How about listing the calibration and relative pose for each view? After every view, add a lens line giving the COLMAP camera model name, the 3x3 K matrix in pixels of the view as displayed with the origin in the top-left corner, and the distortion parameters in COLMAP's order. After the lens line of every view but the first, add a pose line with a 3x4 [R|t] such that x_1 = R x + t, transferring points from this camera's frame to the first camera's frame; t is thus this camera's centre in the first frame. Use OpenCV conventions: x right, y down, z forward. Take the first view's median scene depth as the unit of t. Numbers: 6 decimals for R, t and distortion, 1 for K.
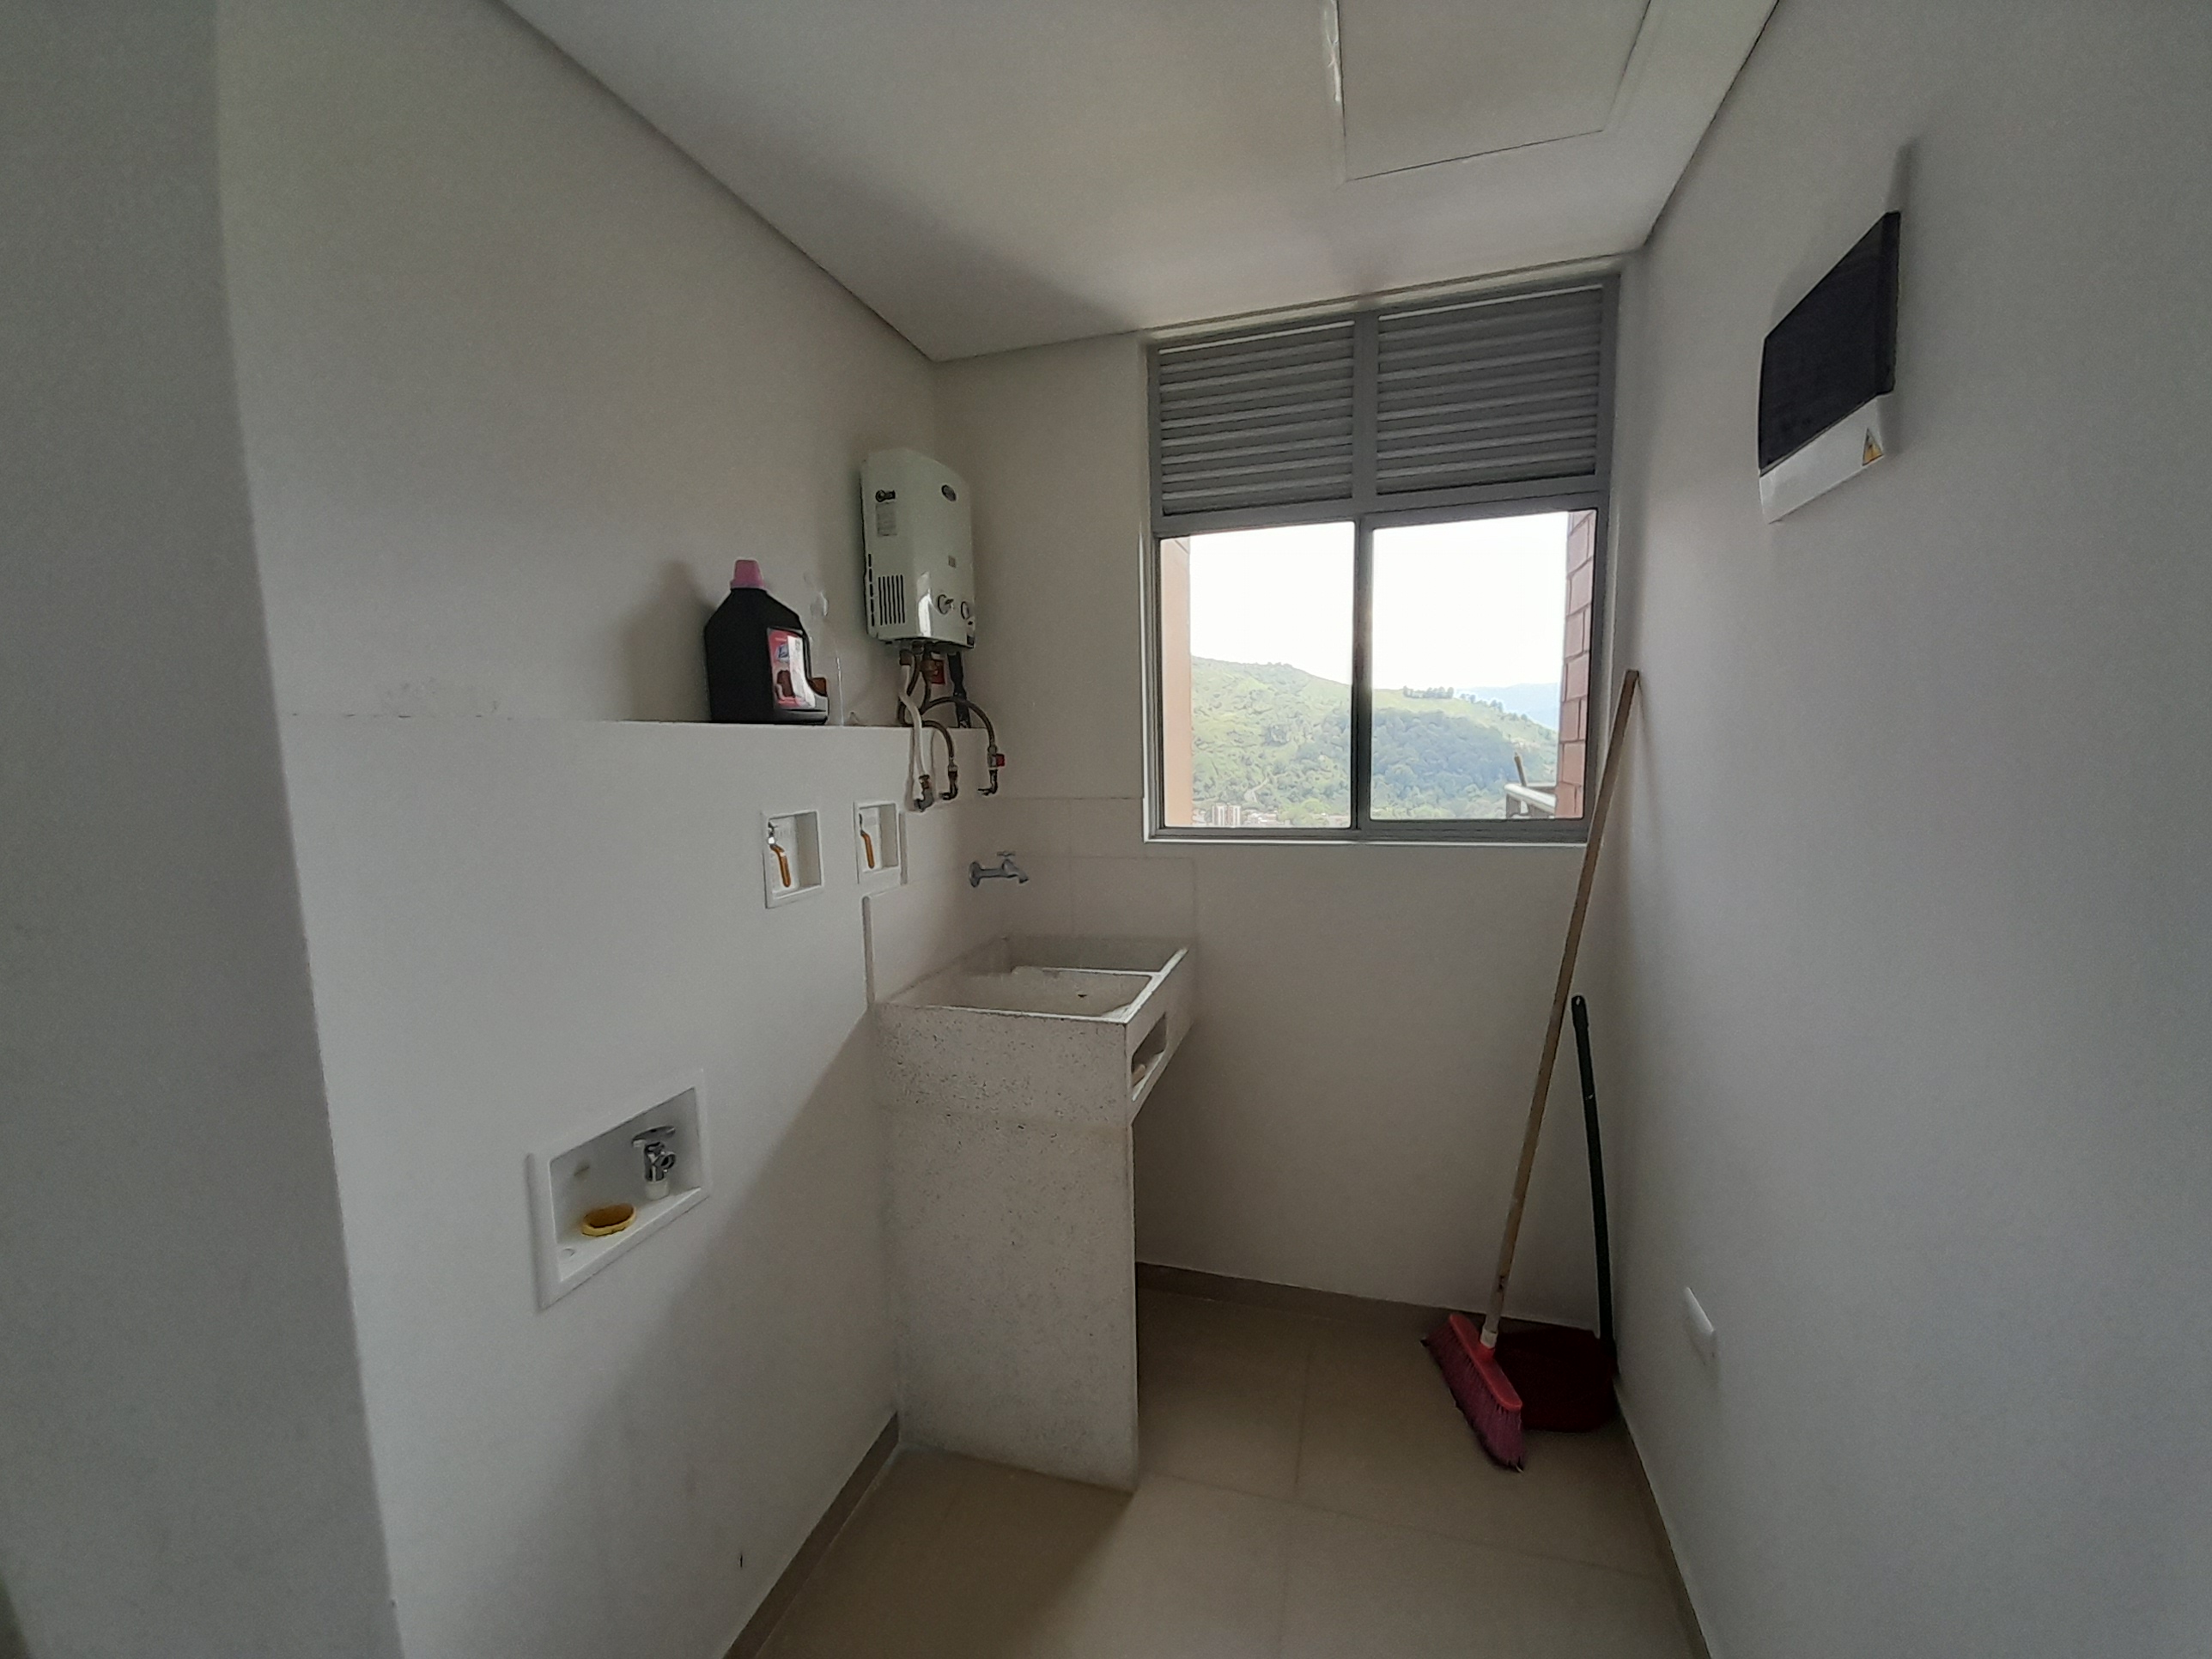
lens RADIAL K [[864.6, 0, 1117.7], [0, 864.6, 846.8], [0, 0, 1]] dist [-0.003765, -0.002197]
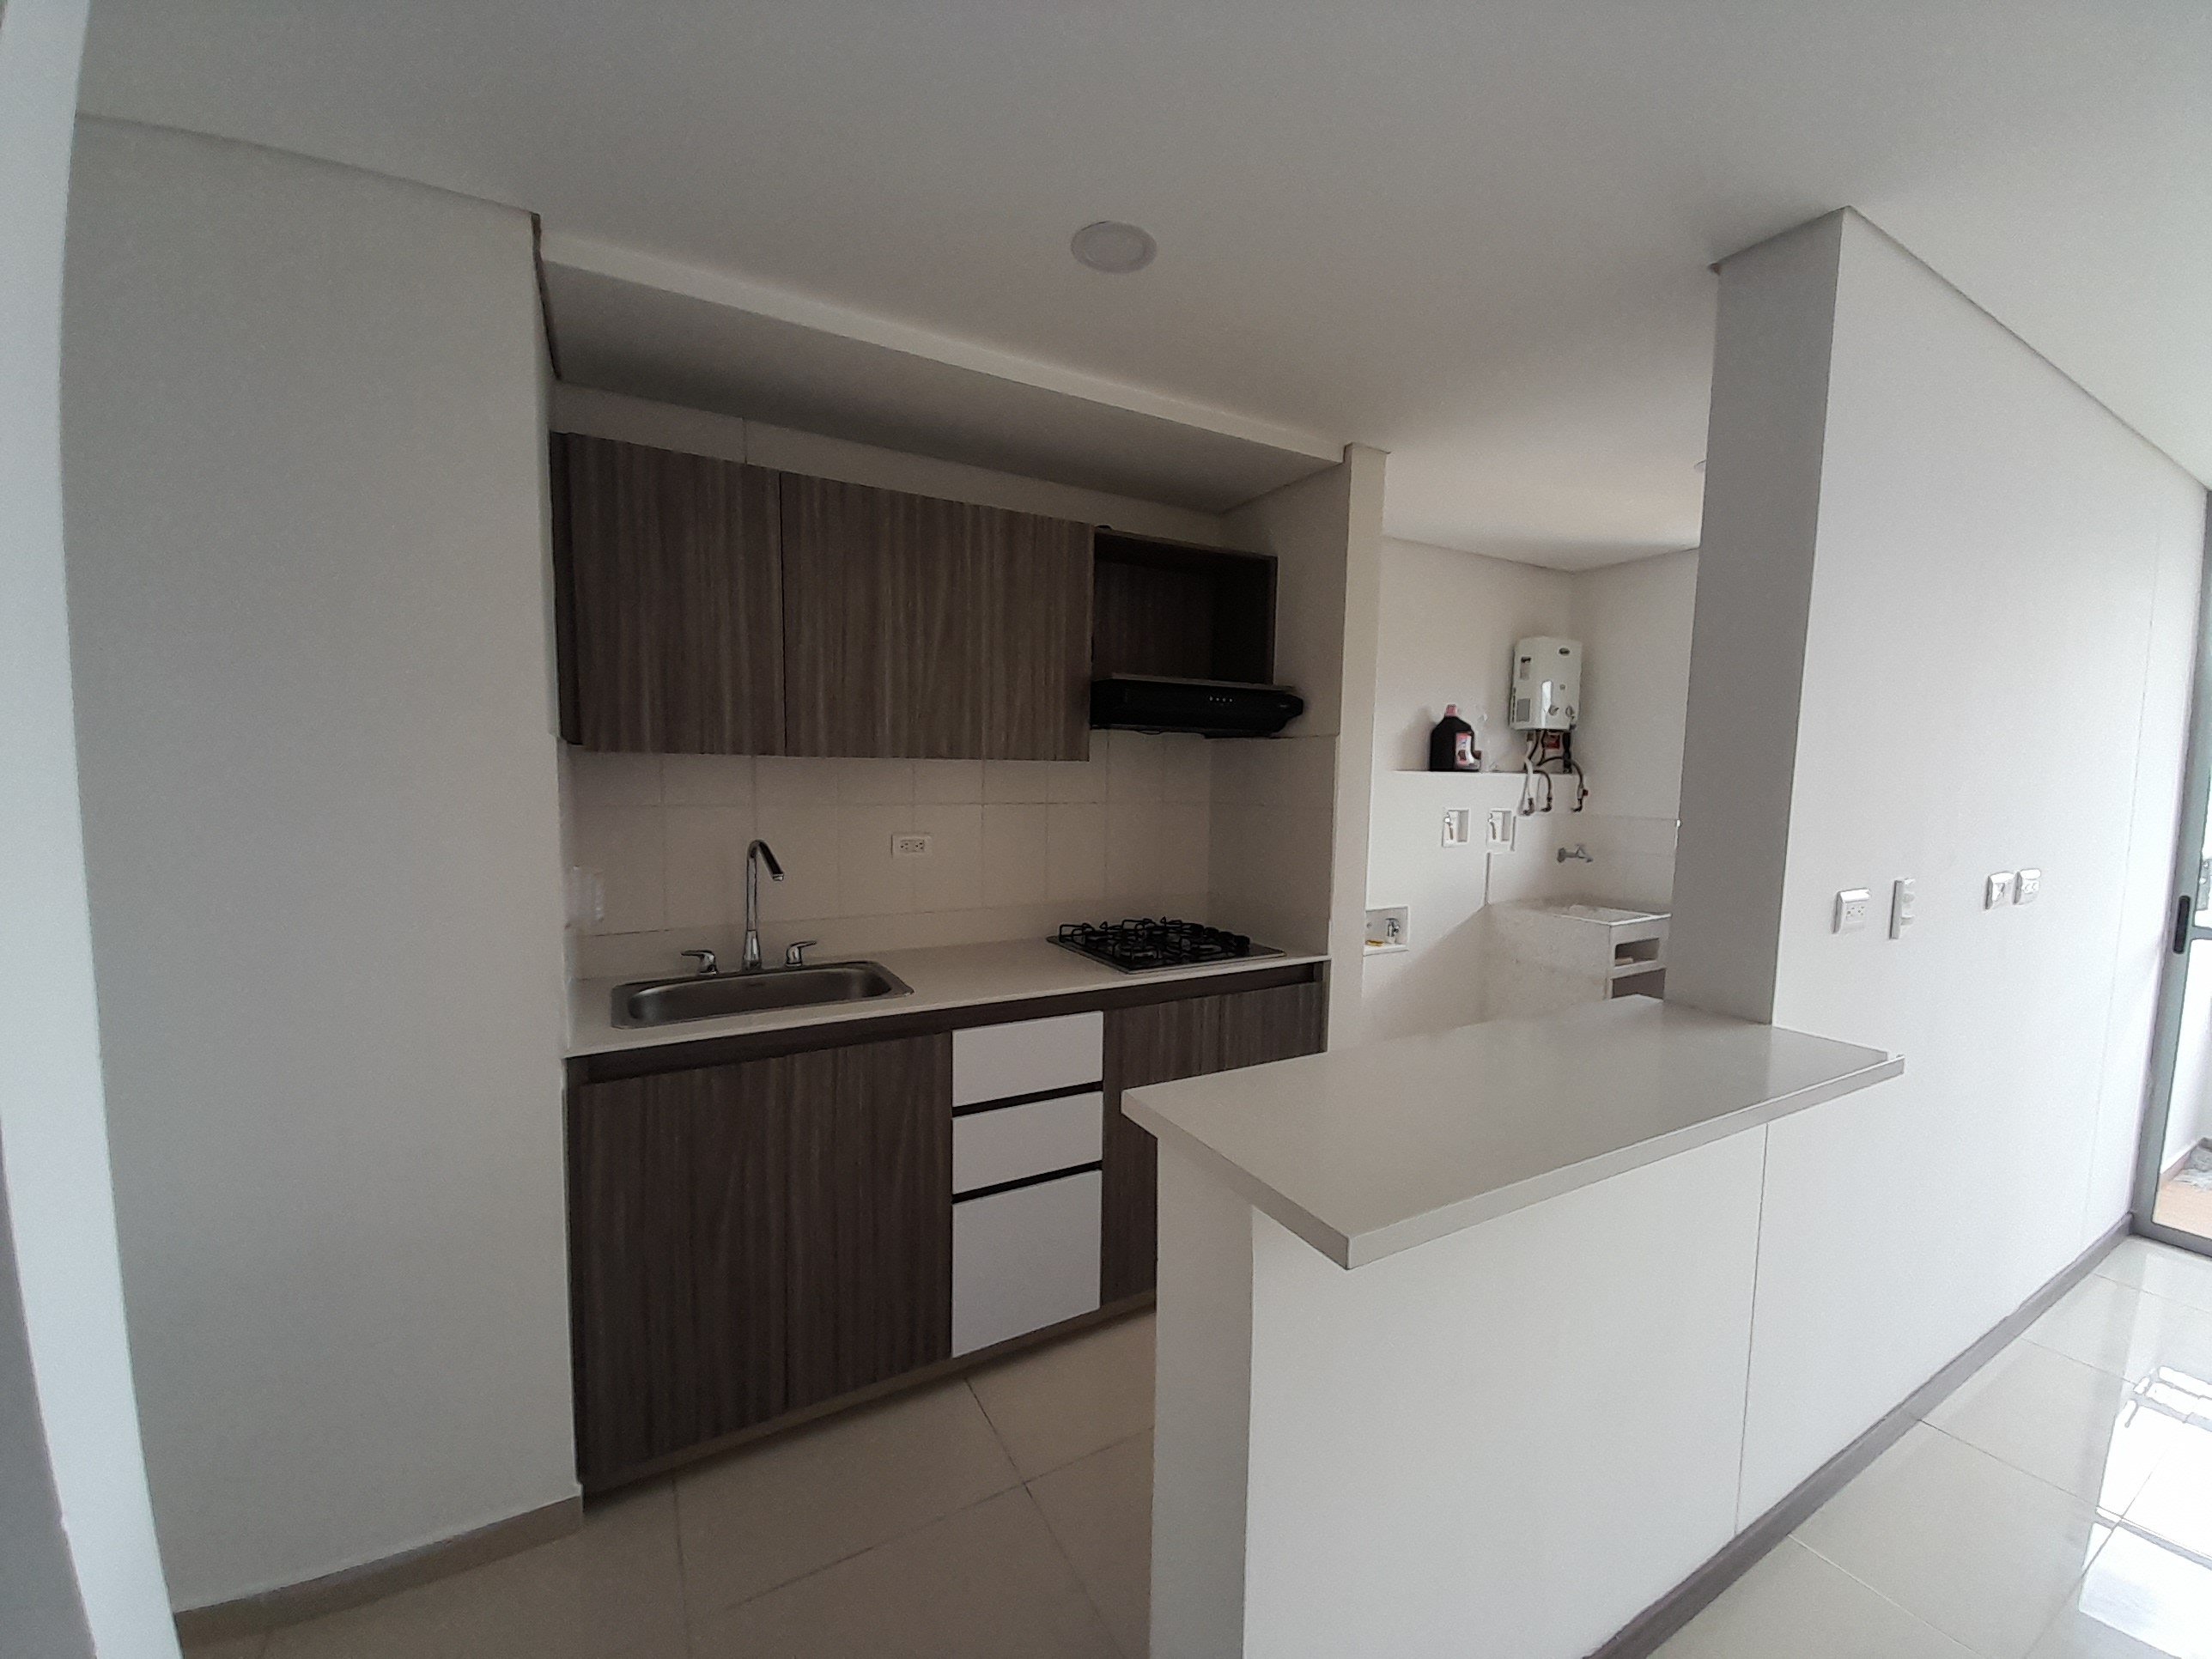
lens RADIAL K [[864.6, 0, 1110.2], [0, 864.6, 844.4], [0, 0, 1]] dist [-0.003765, -0.002197]
pose [[0.705761, 0.090060, -0.702702, 0.480875], [-0.114749, 0.993321, 0.012059, 0.105625], [0.699095, 0.072123, 0.711382, -1.036797]]
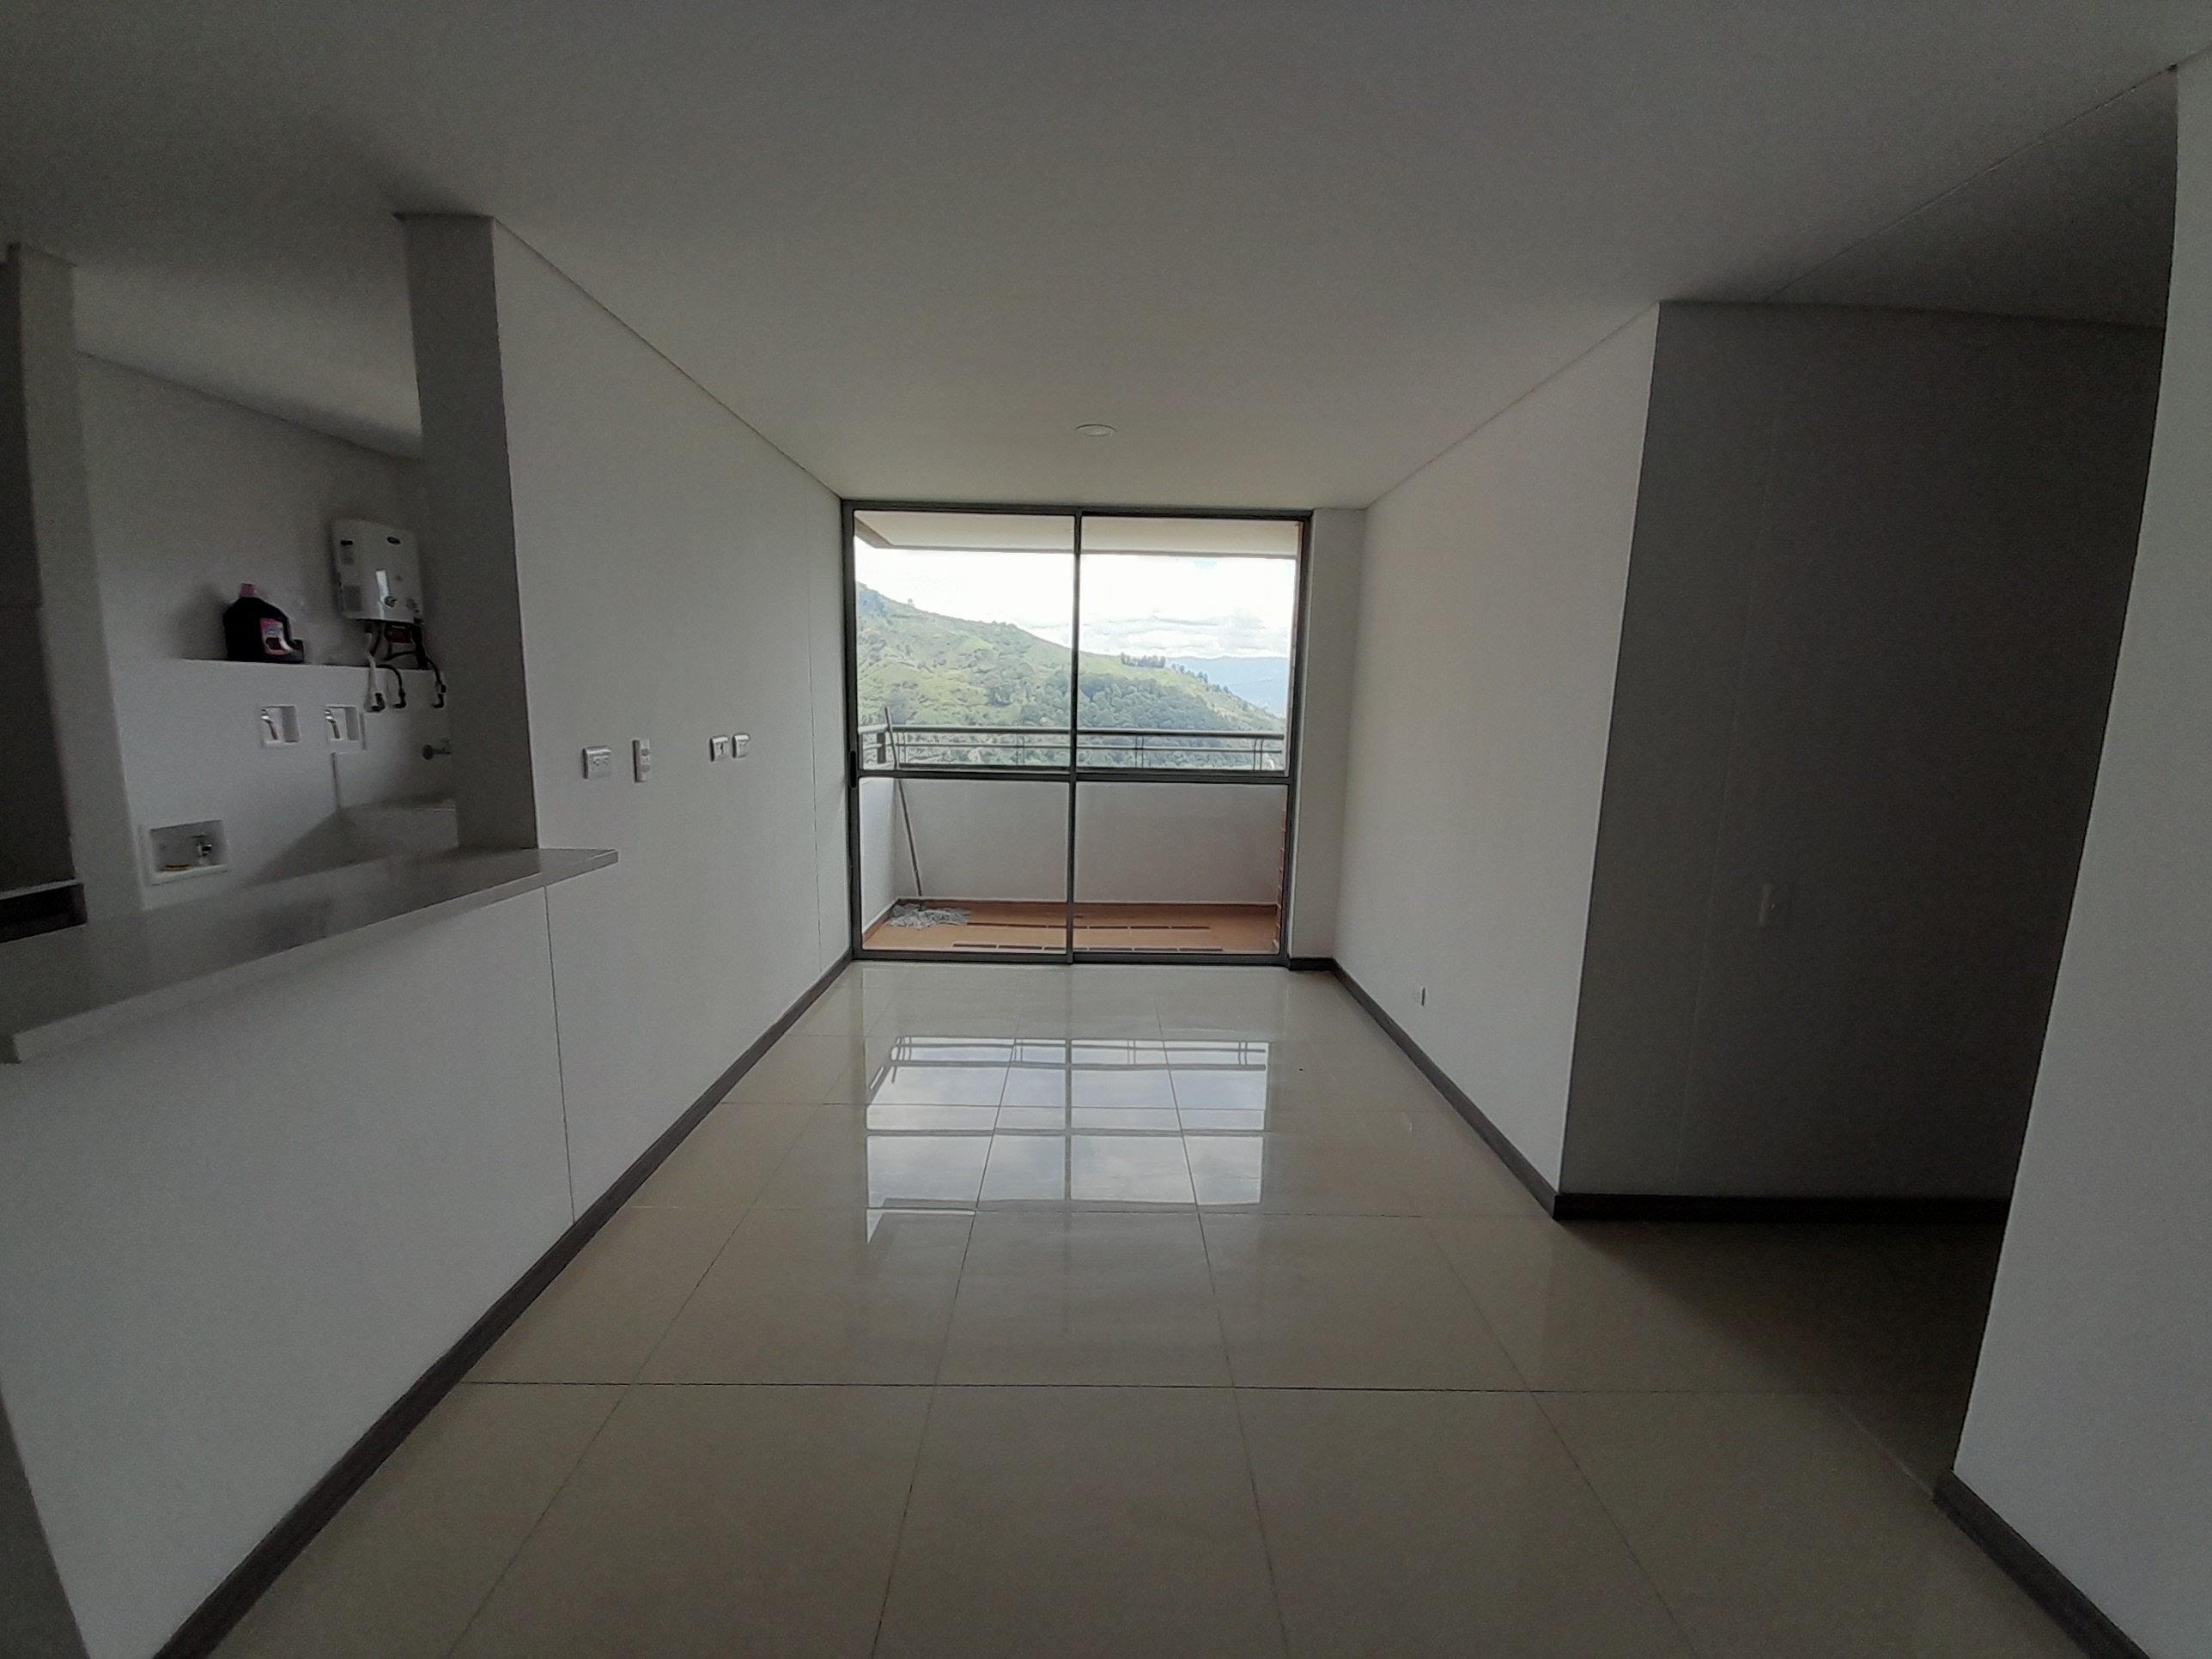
lens RADIAL K [[864.6, 0, 1109.7], [0, 864.6, 843.1], [0, 0, 1]] dist [-0.003765, -0.002197]
pose [[0.953410, -0.007592, 0.301581, 0.711795], [-0.005080, 0.999138, 0.041212, 0.153997], [-0.301634, -0.040824, 0.952550, -1.254097]]
